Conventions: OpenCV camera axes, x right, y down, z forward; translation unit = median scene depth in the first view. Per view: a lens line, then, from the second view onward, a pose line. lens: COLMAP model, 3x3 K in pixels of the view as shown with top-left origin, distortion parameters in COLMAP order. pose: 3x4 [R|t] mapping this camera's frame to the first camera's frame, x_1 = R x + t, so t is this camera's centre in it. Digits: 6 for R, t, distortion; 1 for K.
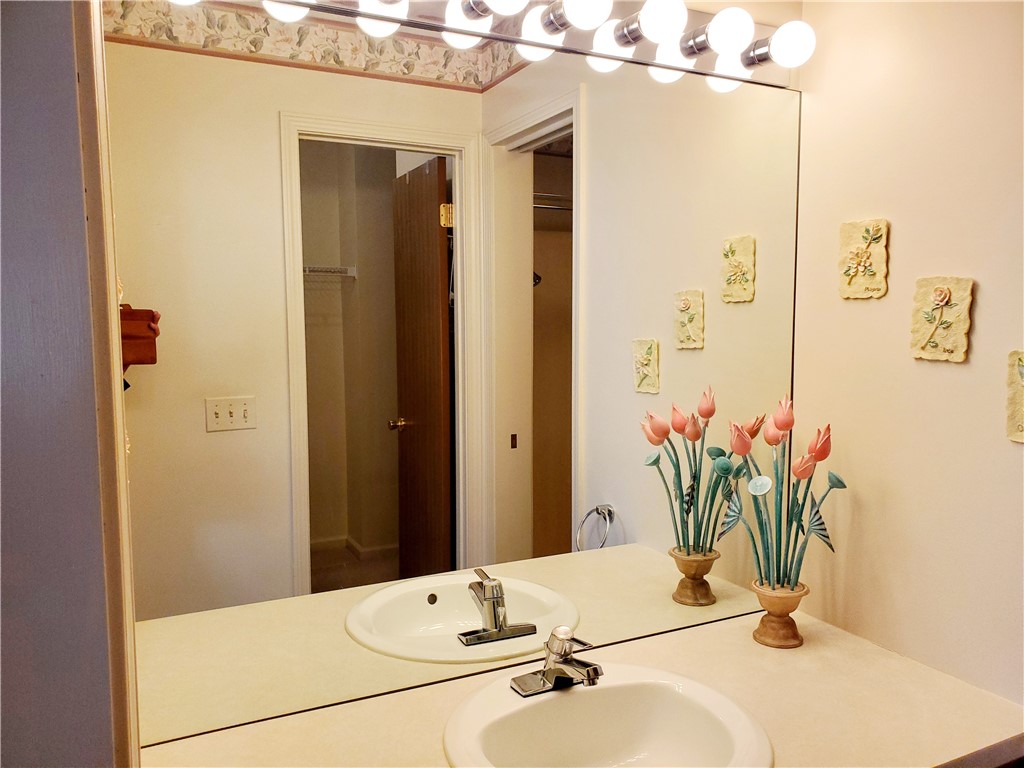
lens RADIAL K [[819.8, 0, 512.0], [0, 819.8, 384.0], [0, 0, 1]] dist [-0.008564, 0.003378]
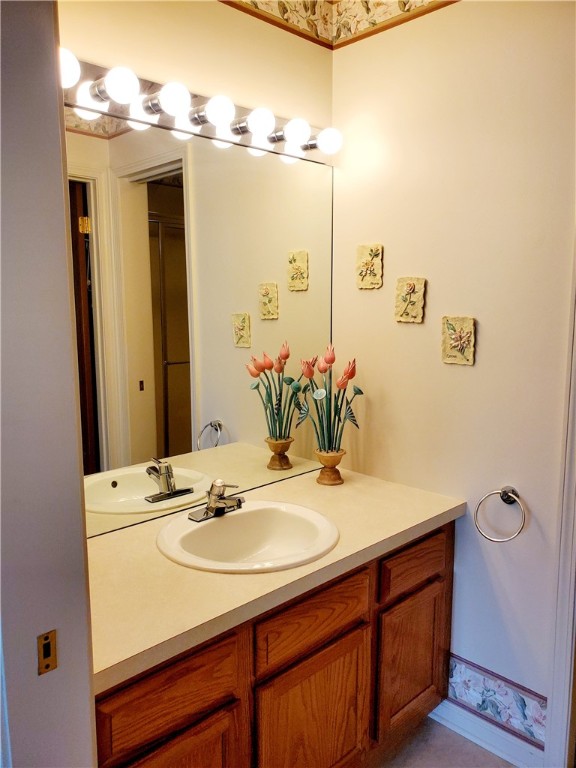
lens RADIAL K [[603.0, 0, 288.0], [0, 603.0, 384.0], [0, 0, 1]] dist [0.036560, -0.000583]
pose [[0.953950, -0.049101, 0.295920, -0.140216], [0.031528, 0.997460, 0.063869, 0.013746], [-0.298305, -0.051598, 0.953075, -0.214005]]
